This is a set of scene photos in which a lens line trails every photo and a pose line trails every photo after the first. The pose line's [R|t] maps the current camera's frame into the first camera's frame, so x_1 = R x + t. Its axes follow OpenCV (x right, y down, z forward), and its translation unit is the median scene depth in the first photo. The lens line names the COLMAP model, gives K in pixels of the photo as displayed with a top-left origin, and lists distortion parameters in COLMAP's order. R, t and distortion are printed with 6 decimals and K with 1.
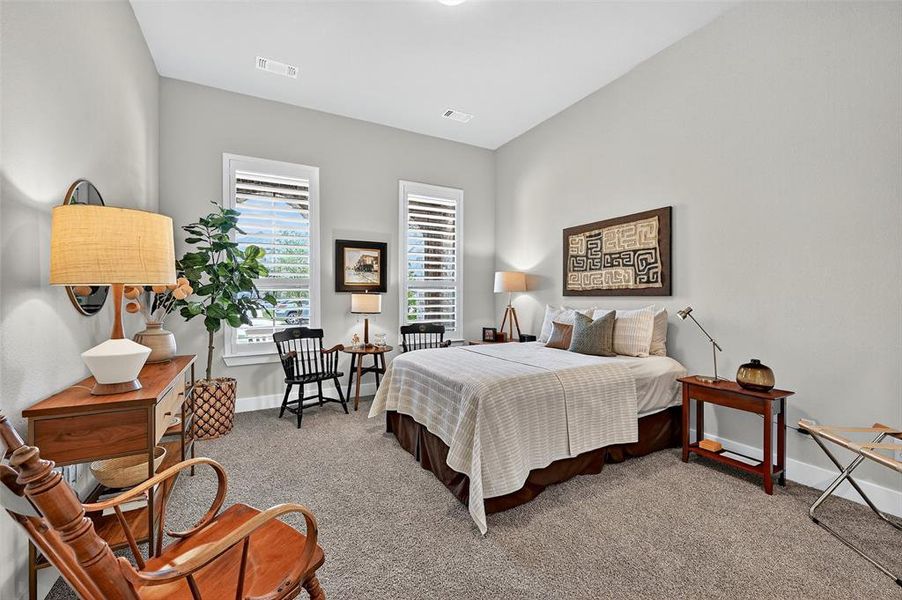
lens RADIAL K [[370.6, 0, 453.3], [0, 370.6, 298.9], [0, 0, 1]] dist [-0.002408, 0.000264]
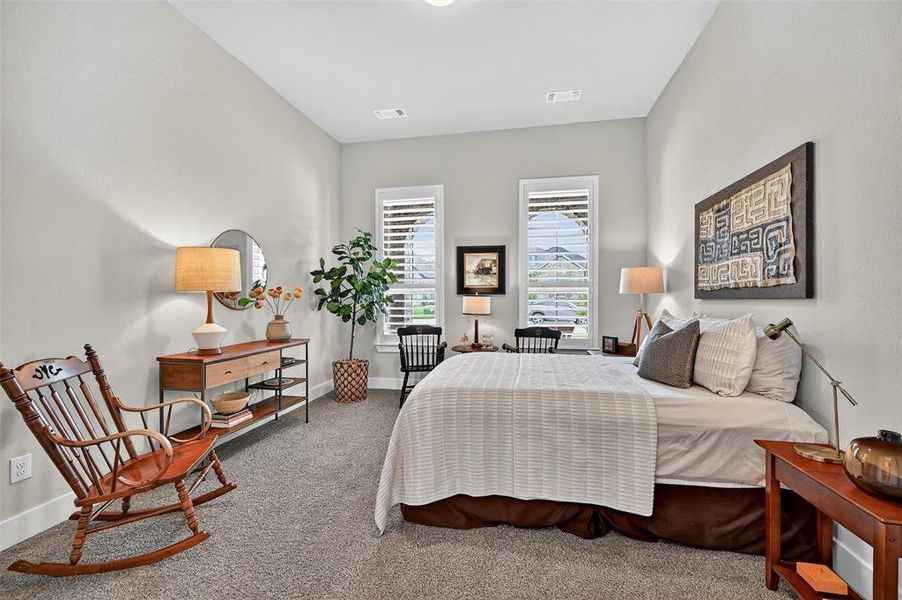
lens RADIAL K [[370.6, 0, 453.2], [0, 370.6, 297.8], [0, 0, 1]] dist [-0.002408, 0.000264]
pose [[0.767505, 0.000317, -0.641043, 0.445514], [-0.004463, 0.999978, -0.004848, -0.003298], [0.641028, 0.006582, 0.767489, 0.173911]]
